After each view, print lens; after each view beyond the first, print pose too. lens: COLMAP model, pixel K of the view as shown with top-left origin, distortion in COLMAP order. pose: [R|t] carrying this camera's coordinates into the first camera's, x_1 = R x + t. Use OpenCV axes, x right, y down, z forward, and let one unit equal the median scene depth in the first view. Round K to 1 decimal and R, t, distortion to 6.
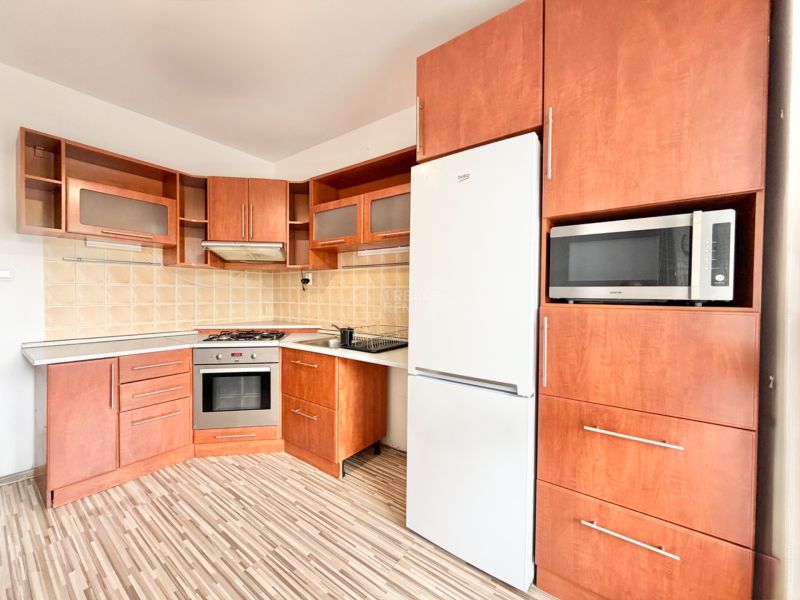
lens RADIAL K [[323.6, 0, 400.0], [0, 323.6, 300.0], [0, 0, 1]] dist [-0.000172, -0.000027]
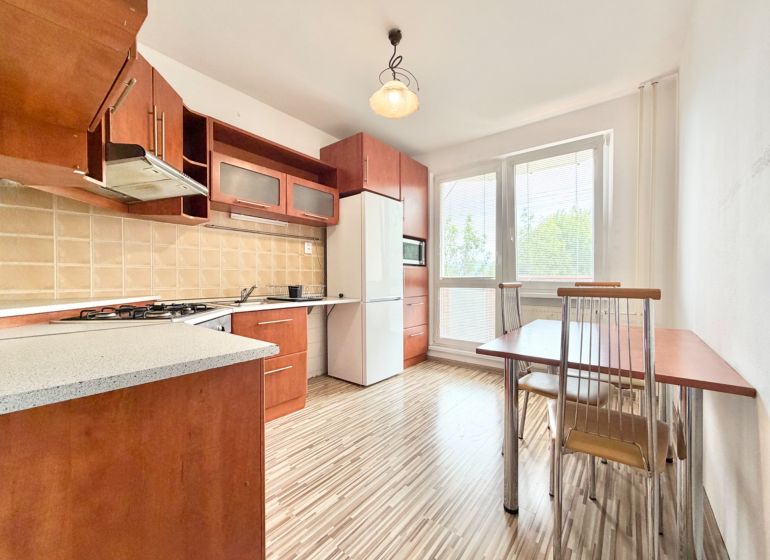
lens RADIAL K [[306.9, 0, 385.0], [0, 306.9, 280.0], [0, 0, 1]] dist [0.000650, 0.000051]
pose [[0.028042, -0.017047, 0.999461, -1.461953], [0.014687, 0.999754, 0.016640, 0.059078], [-0.999499, 0.014213, 0.028286, 0.712961]]
